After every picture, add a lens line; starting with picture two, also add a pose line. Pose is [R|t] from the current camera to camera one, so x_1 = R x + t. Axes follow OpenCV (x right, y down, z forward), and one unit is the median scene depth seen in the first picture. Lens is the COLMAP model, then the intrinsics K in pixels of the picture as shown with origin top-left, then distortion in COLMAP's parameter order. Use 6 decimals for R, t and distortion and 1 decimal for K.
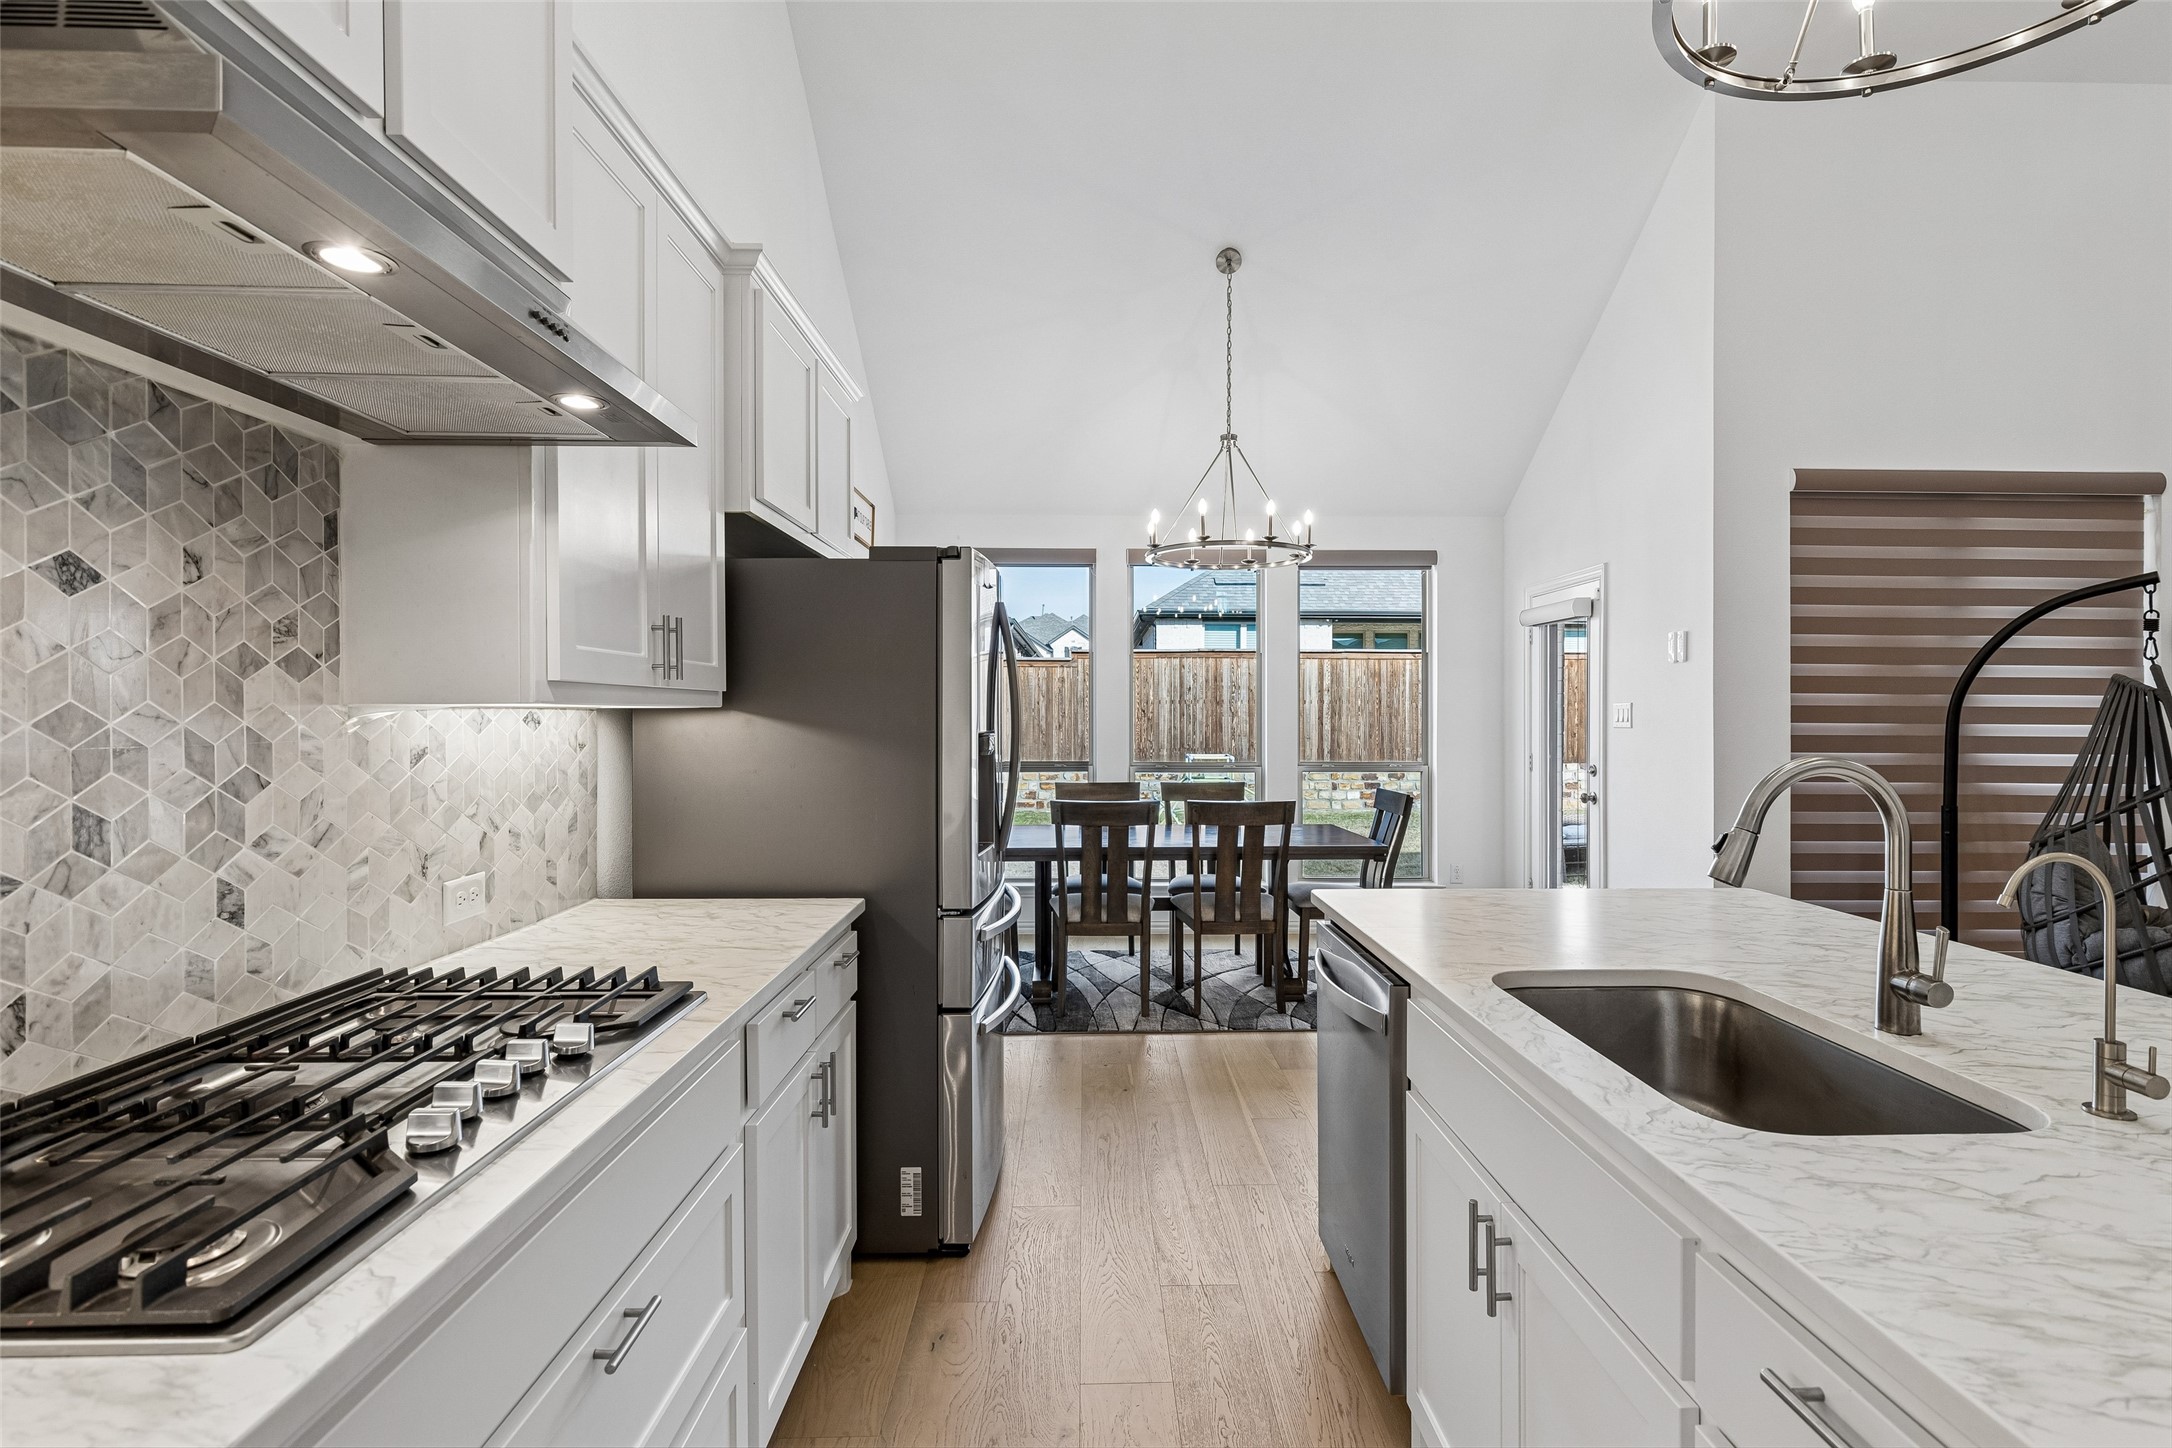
lens RADIAL K [[1016.4, 0, 1083.3], [0, 1016.4, 721.6], [0, 0, 1]] dist [0.002129, -0.002844]
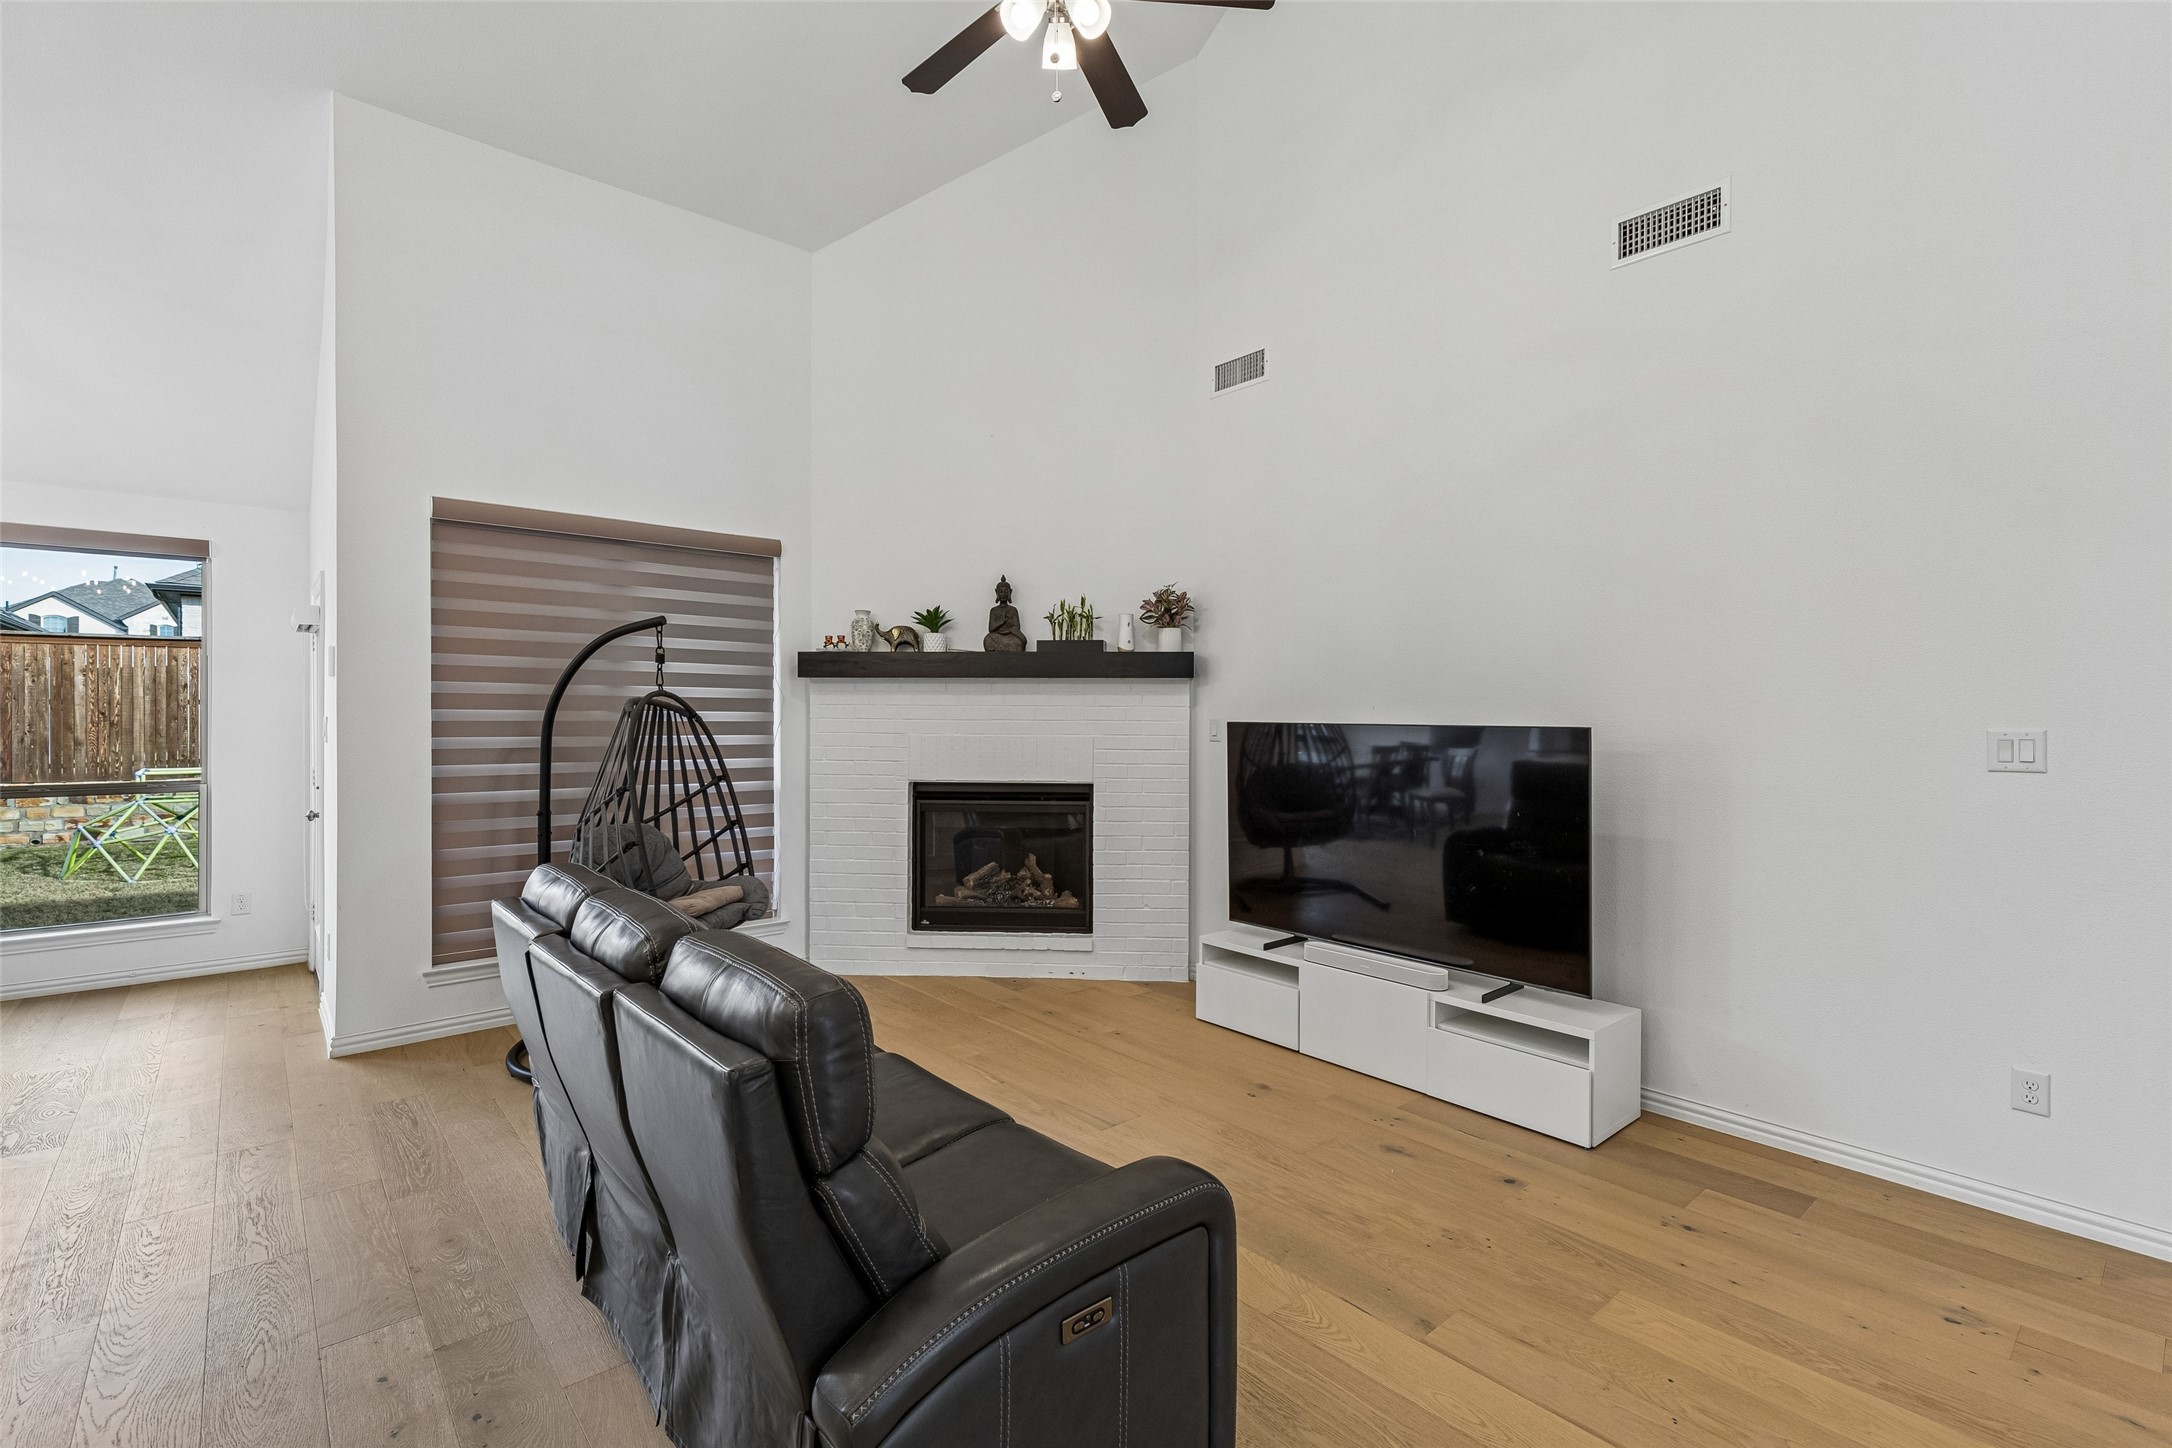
lens RADIAL K [[998.7, 0, 1100.5], [0, 998.7, 713.7], [0, 0, 1]] dist [0.027789, 0.000857]
pose [[0.764282, 0.001414, 0.644880, 1.574959], [0.000534, 0.999996, -0.002827, -0.057598], [-0.644882, 0.002505, 0.764278, -0.706737]]
